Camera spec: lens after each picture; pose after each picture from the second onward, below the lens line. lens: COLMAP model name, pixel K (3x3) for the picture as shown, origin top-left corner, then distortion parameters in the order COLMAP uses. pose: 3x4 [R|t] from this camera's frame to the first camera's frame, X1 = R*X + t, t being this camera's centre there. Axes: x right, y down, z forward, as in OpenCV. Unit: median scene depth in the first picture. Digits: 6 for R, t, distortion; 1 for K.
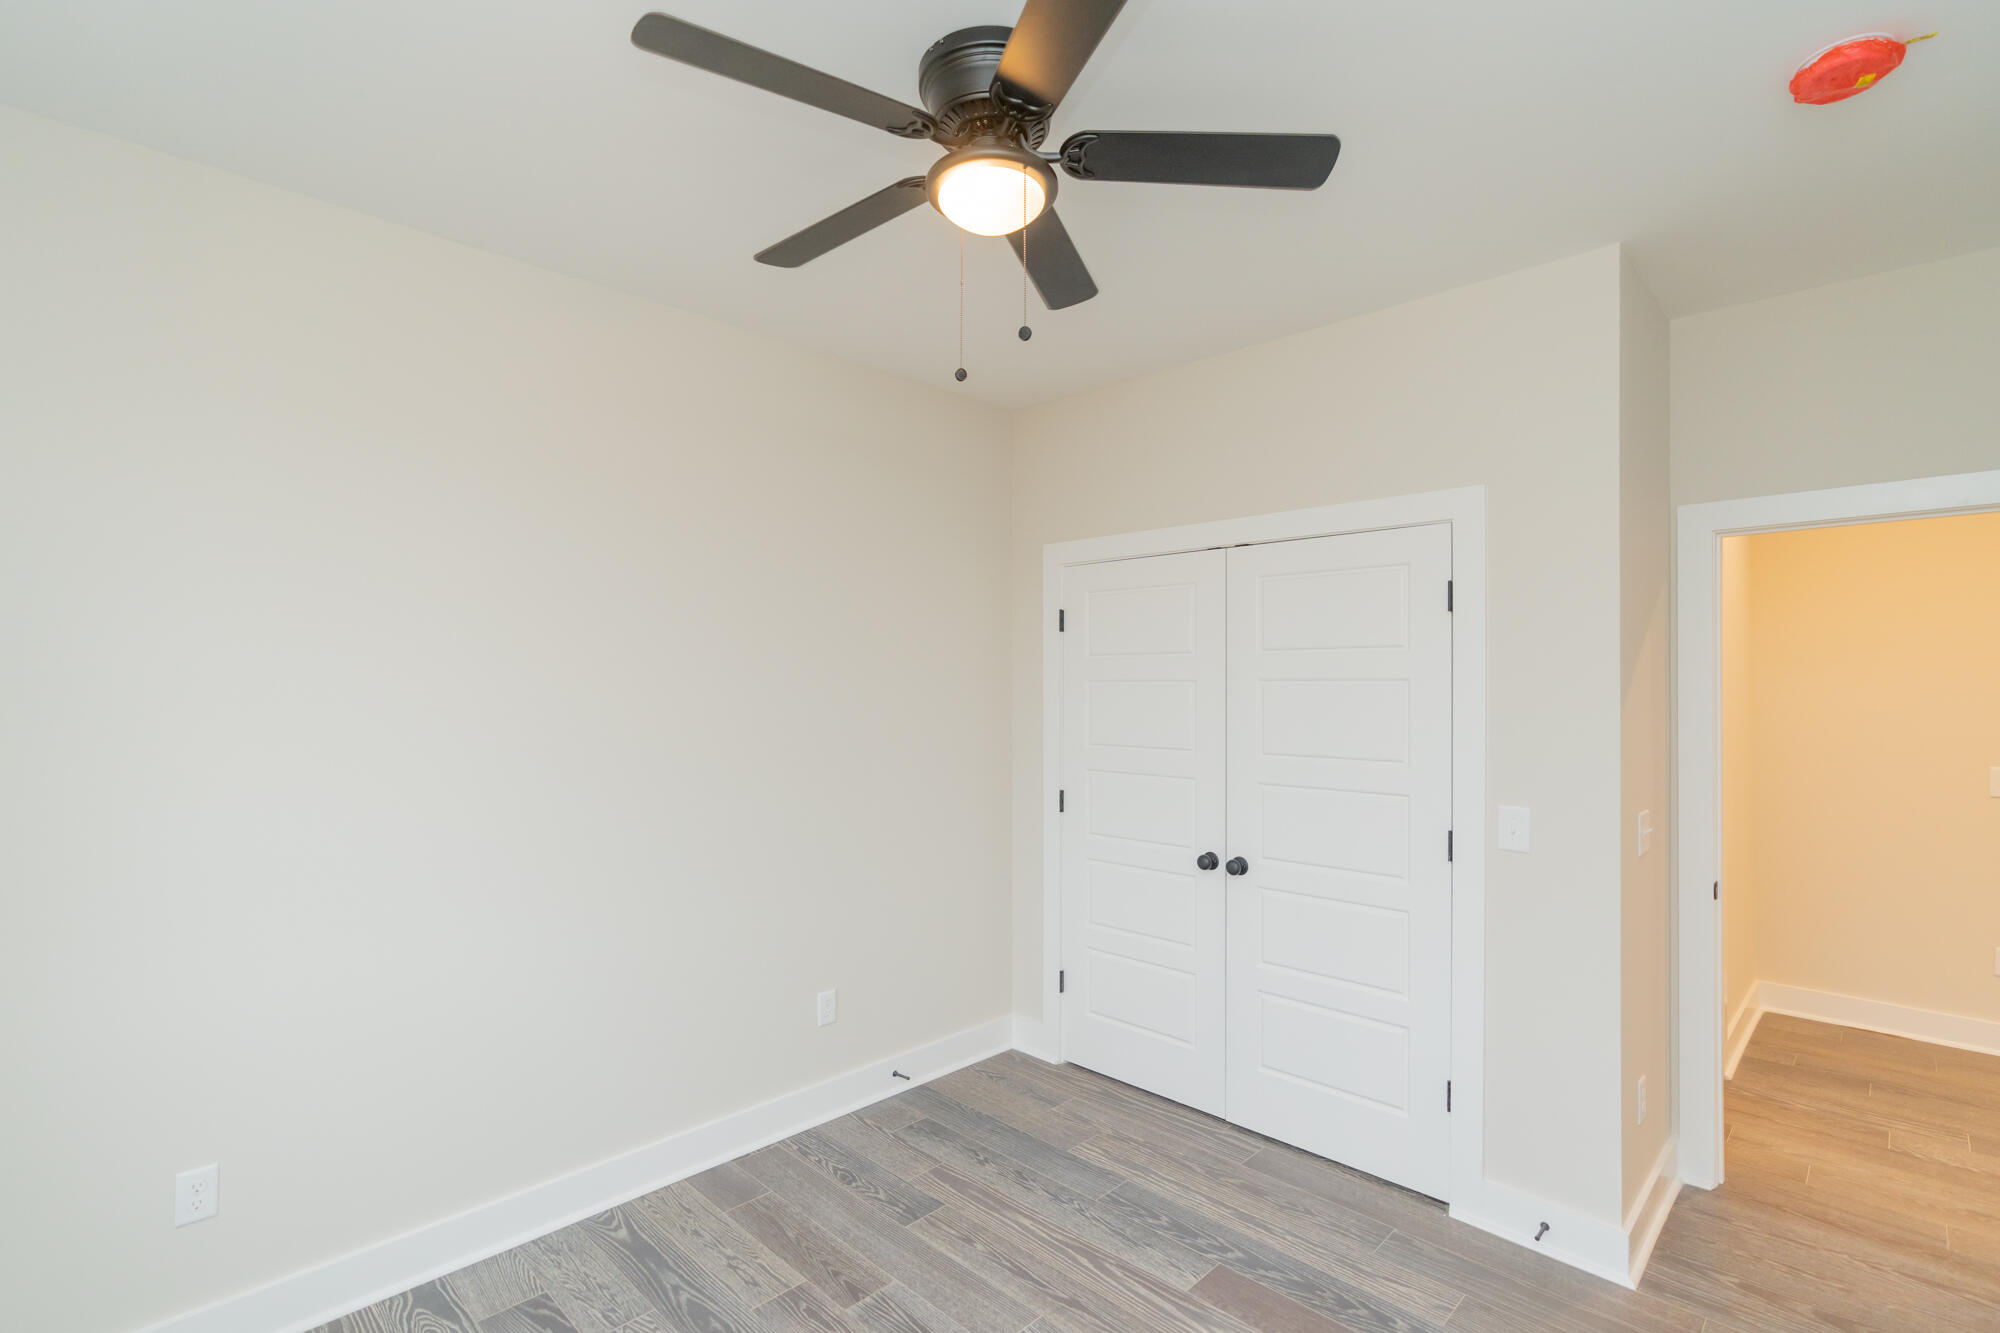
lens RADIAL K [[907.6, 0, 996.4], [0, 907.6, 680.6], [0, 0, 1]] dist [-0.006183, 0.000386]
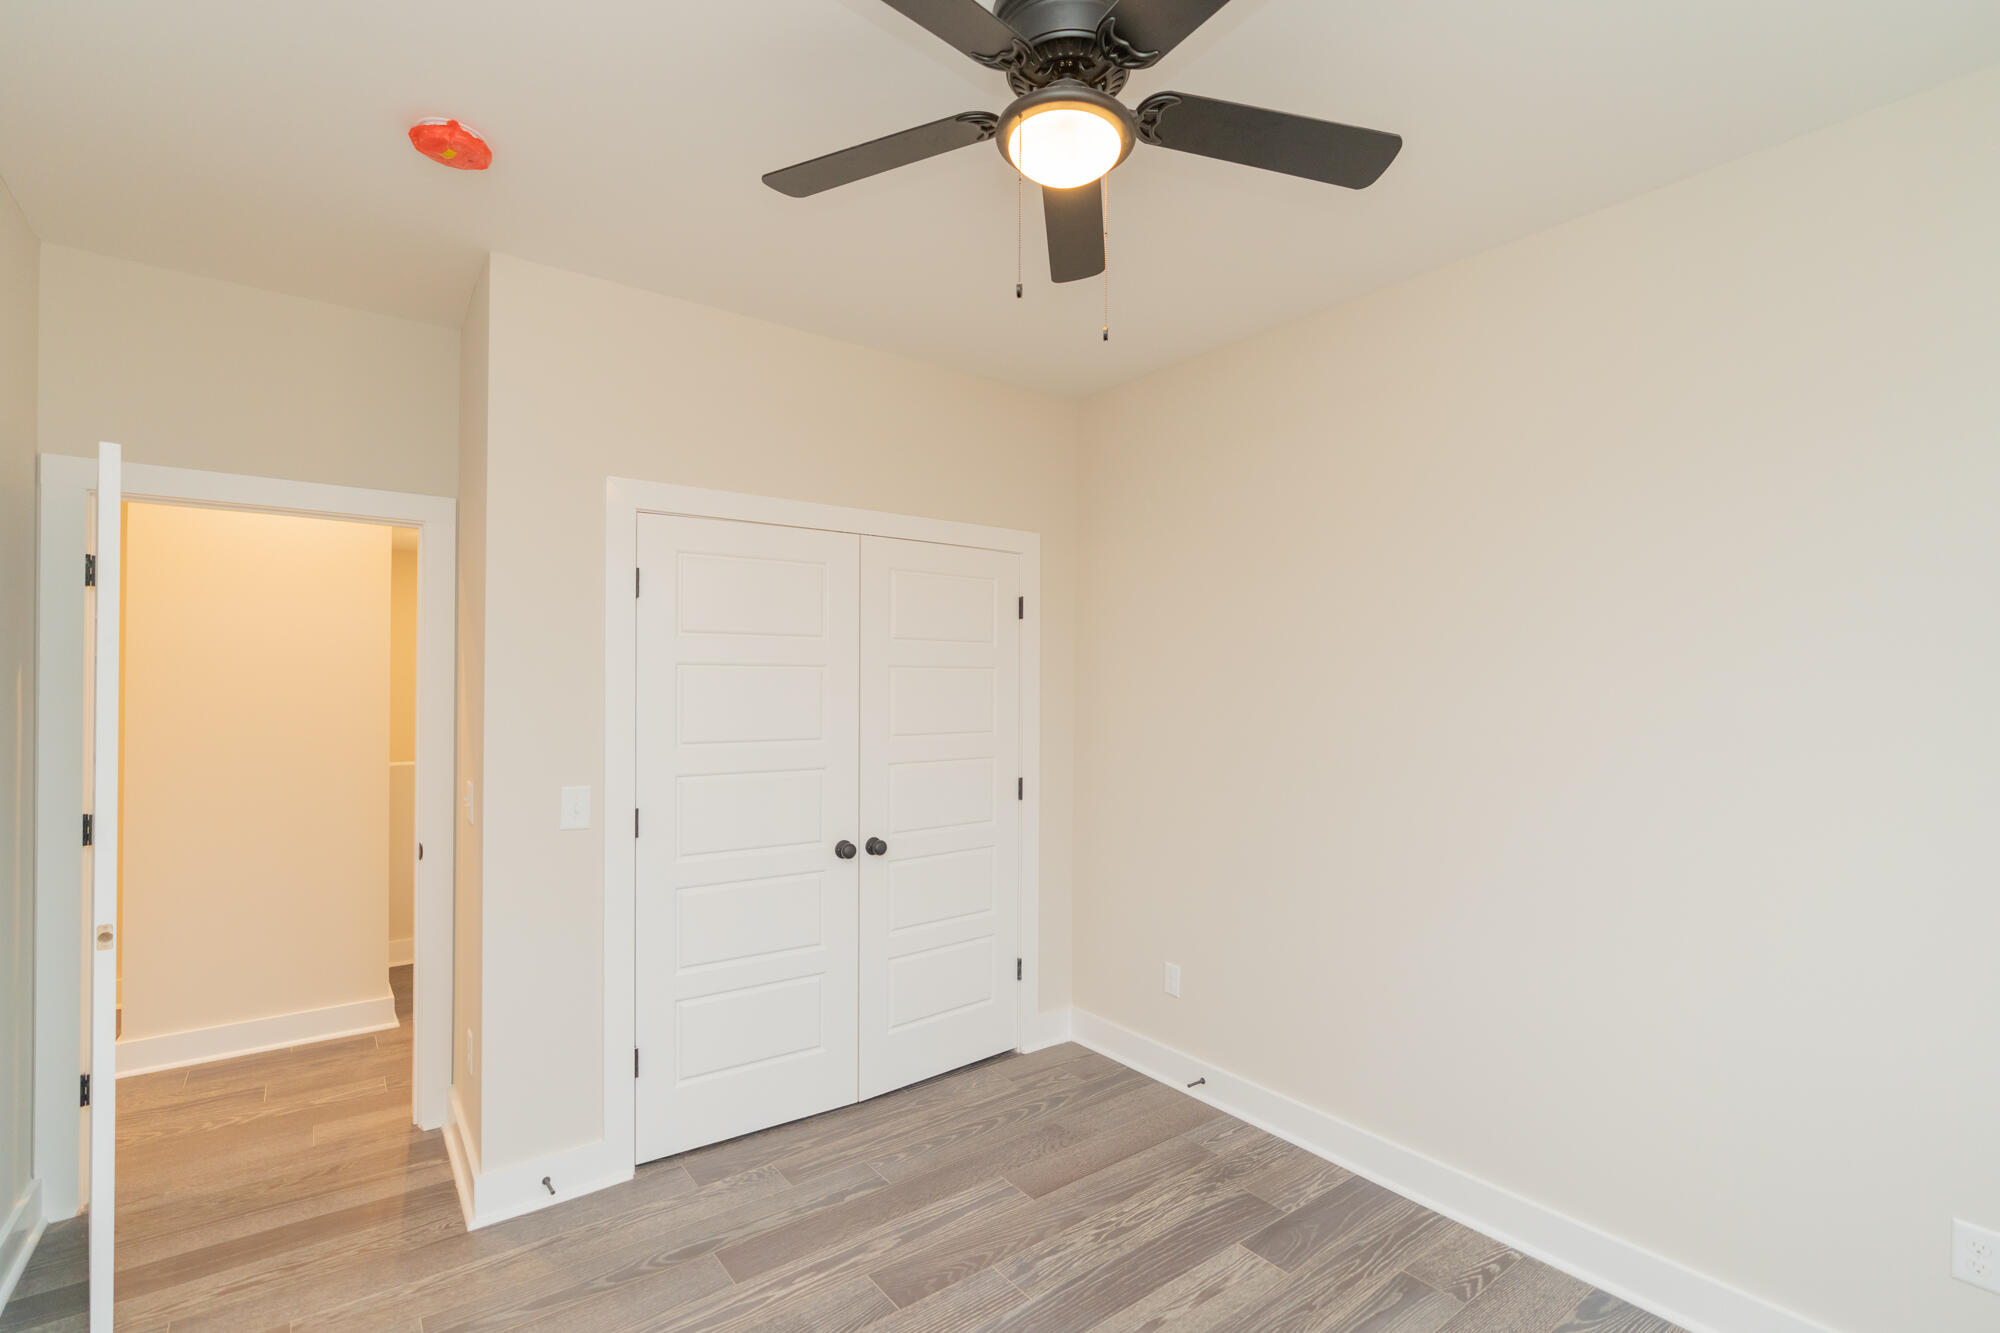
lens RADIAL K [[914.6, 0, 1000.0], [0, 914.6, 666.5], [0, 0, 1]] dist [0.002828, 0.000801]
pose [[0.166553, 0.001827, 0.986031, -0.908073], [-0.015722, 0.999876, 0.000803, -0.007217], [-0.985907, -0.015636, 0.166561, 0.834804]]
